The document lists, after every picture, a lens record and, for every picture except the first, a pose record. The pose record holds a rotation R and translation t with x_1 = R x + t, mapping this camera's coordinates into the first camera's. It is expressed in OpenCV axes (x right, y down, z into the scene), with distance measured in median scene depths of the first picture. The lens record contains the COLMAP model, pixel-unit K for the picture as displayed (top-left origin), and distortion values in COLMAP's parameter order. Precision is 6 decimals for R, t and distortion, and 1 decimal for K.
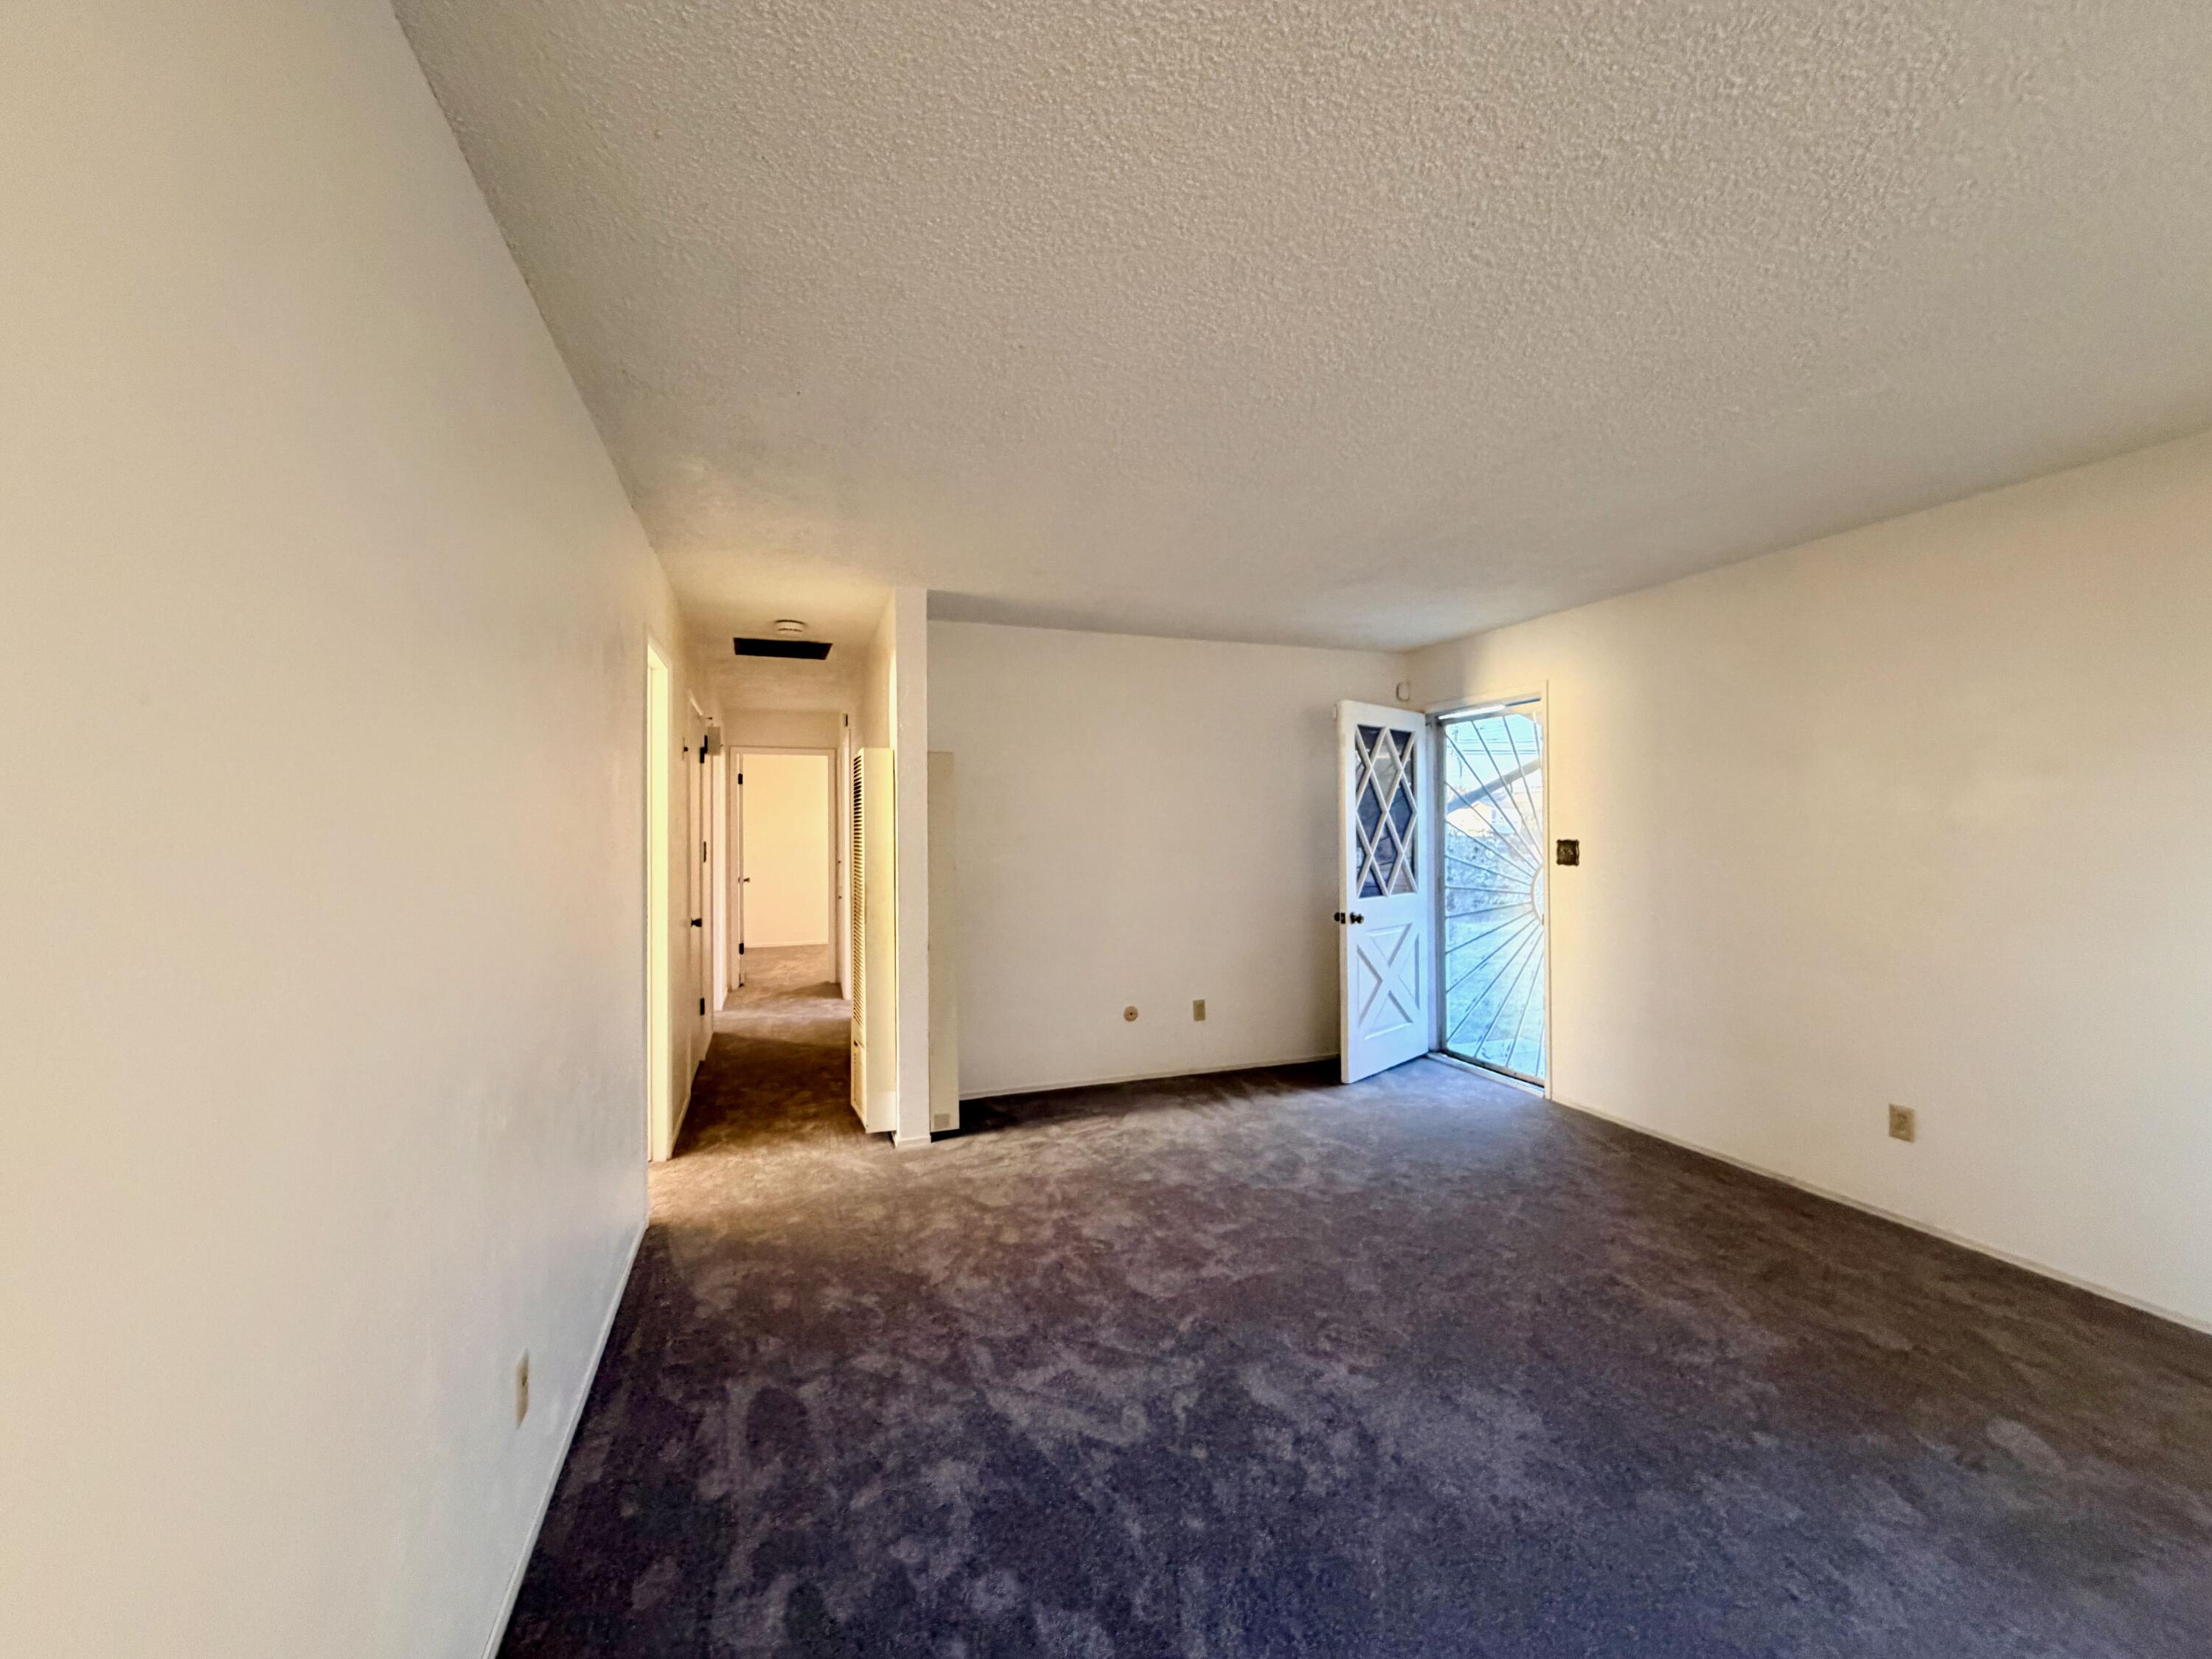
lens RADIAL K [[886.8, 0, 1103.7], [0, 886.8, 834.1], [0, 0, 1]] dist [0.009784, -0.000908]
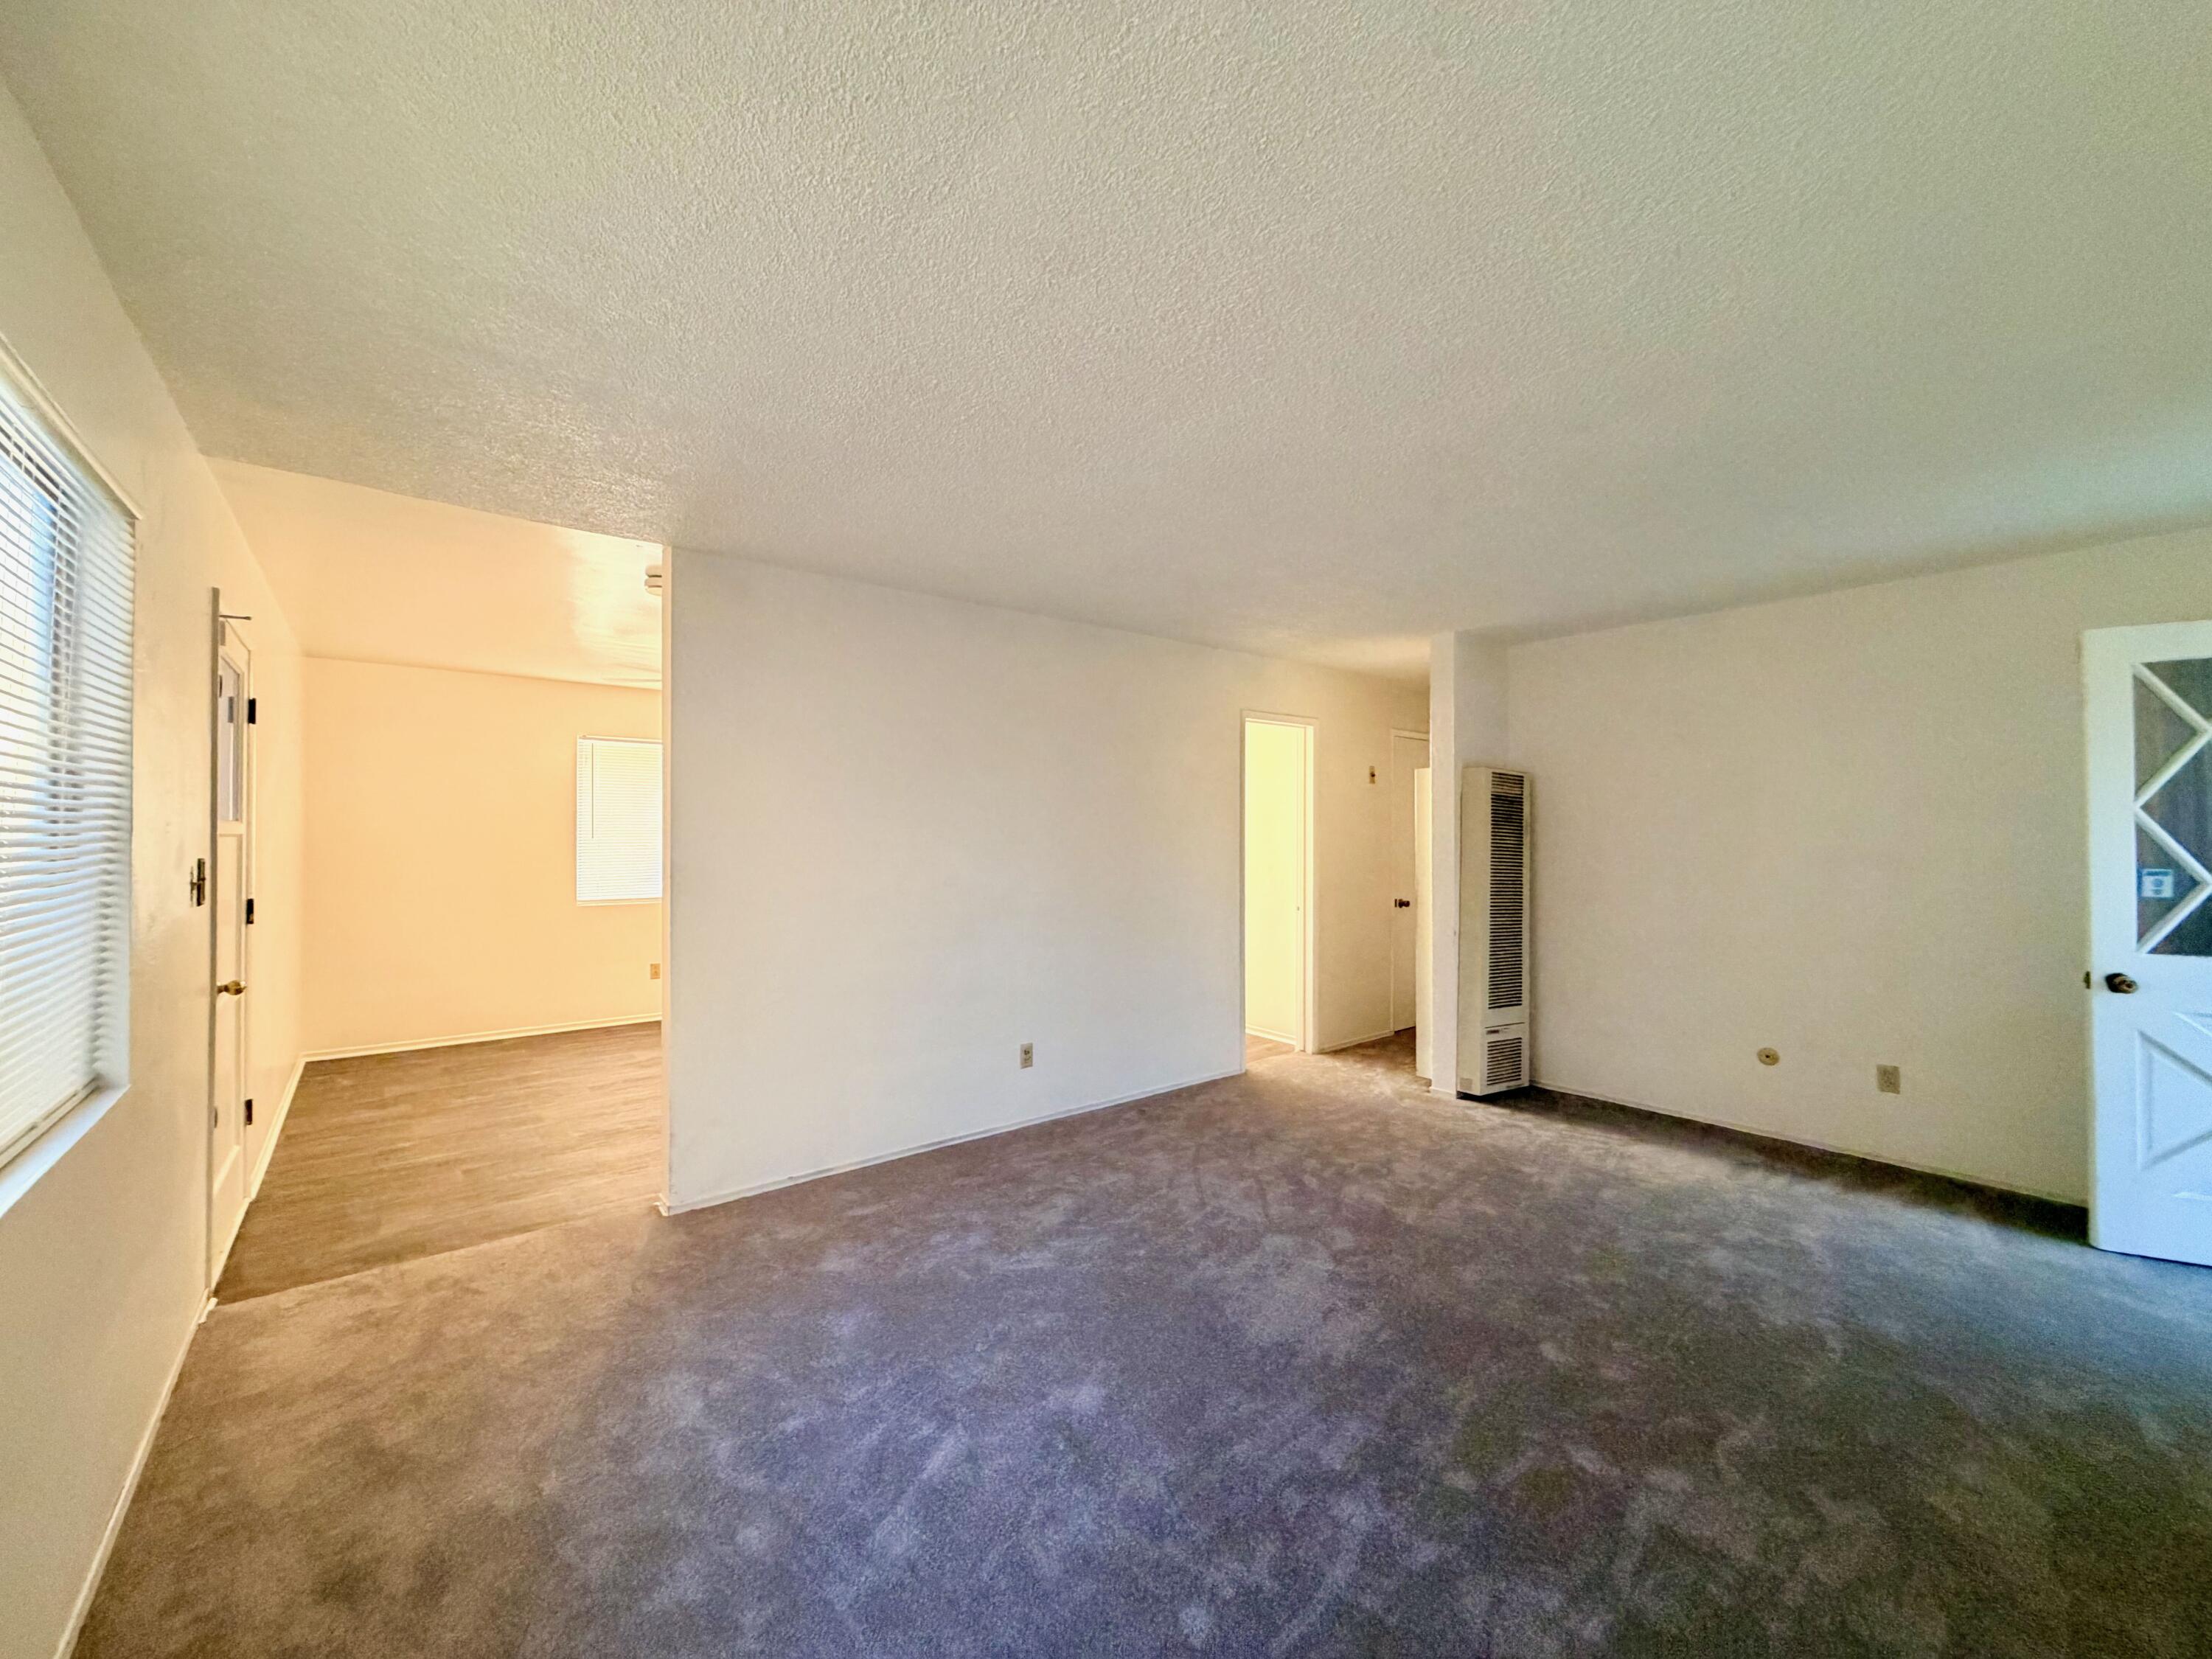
lens RADIAL K [[886.8, 0, 1098.9], [0, 886.8, 827.3], [0, 0, 1]] dist [0.009784, -0.000908]
pose [[0.319755, -0.003241, -0.947495, 0.788127], [0.000511, 0.999995, -0.003248, -0.016797], [0.947500, 0.000554, 0.319755, 0.154808]]
